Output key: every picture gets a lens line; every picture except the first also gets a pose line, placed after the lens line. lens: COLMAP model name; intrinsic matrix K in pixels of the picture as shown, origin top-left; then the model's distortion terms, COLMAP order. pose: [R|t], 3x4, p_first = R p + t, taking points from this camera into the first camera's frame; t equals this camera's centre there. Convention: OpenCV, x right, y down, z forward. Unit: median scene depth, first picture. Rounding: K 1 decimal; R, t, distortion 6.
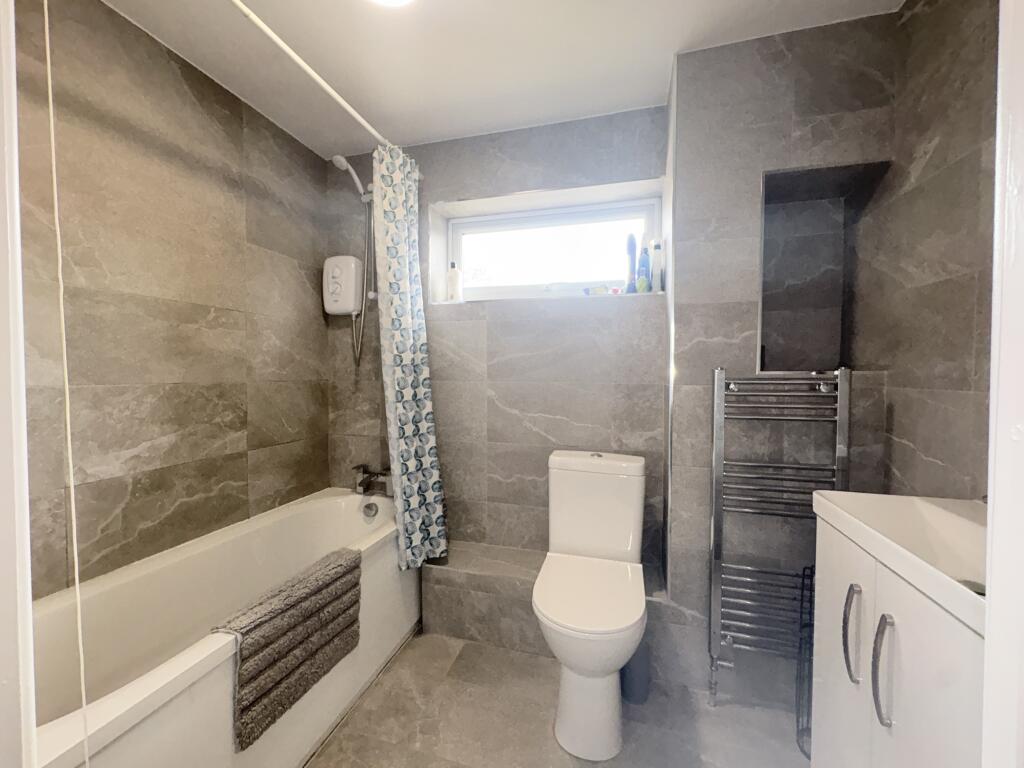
lens RADIAL K [[407.0, 0, 512.0], [0, 407.0, 384.0], [0, 0, 1]] dist [0.000508, 0.000104]
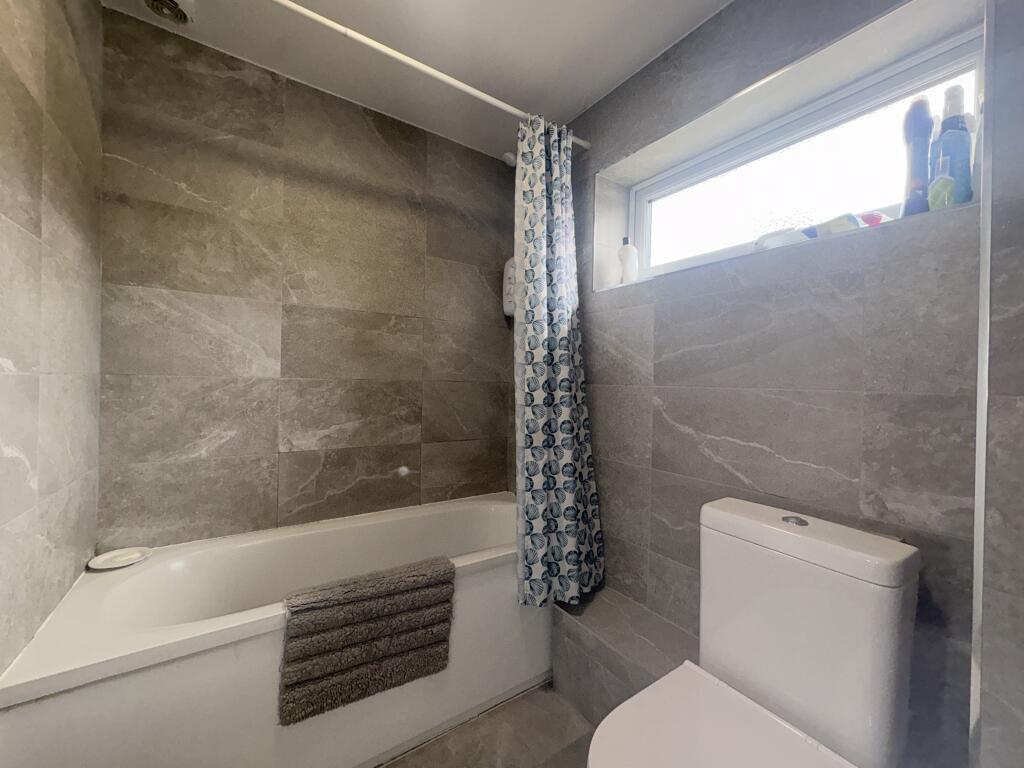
lens RADIAL K [[407.0, 0, 512.0], [0, 407.0, 384.0], [0, 0, 1]] dist [0.000508, 0.000104]
pose [[0.765826, 0.016529, -0.642835, 0.253583], [-0.036560, 0.999172, -0.017864, 0.014764], [0.642007, 0.037183, 0.765796, 0.314775]]
